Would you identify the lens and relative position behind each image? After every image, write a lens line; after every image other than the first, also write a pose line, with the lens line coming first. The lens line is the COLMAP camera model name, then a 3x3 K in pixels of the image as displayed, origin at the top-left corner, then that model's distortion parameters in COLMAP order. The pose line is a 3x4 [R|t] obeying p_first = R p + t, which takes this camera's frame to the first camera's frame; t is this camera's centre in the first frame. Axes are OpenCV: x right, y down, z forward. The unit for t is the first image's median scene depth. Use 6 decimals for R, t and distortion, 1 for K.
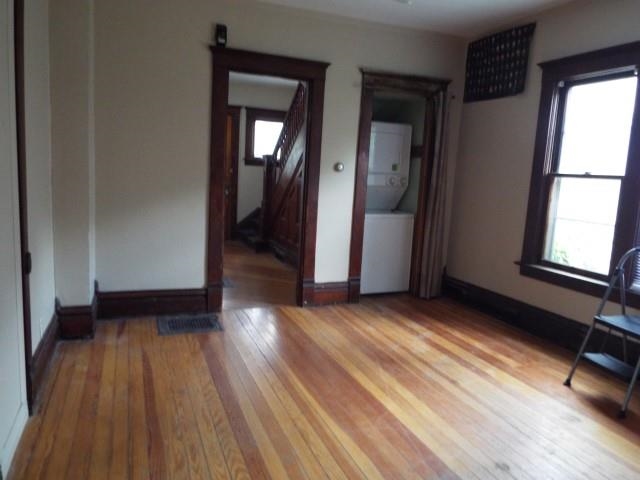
lens RADIAL K [[469.2, 0, 324.5], [0, 469.2, 235.4], [0, 0, 1]] dist [-0.006126, 0.005674]
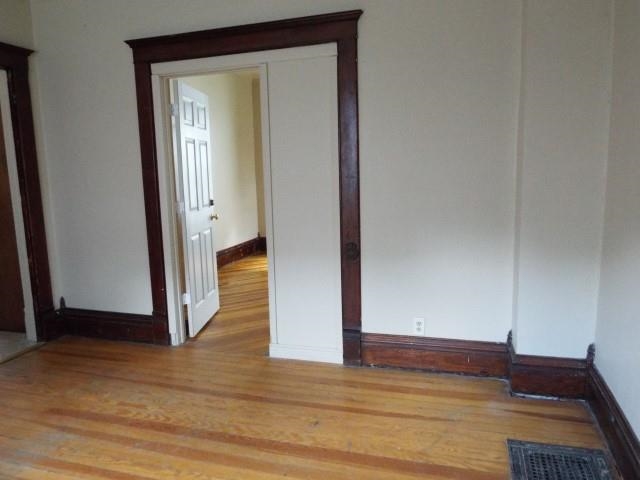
lens RADIAL K [[469.2, 0, 324.5], [0, 469.2, 235.4], [0, 0, 1]] dist [-0.006126, 0.005674]
pose [[-0.653536, 0.068505, -0.753789, 0.325582], [-0.109858, 0.976765, 0.184016, -0.177069], [0.748881, 0.203071, -0.630825, 1.461438]]
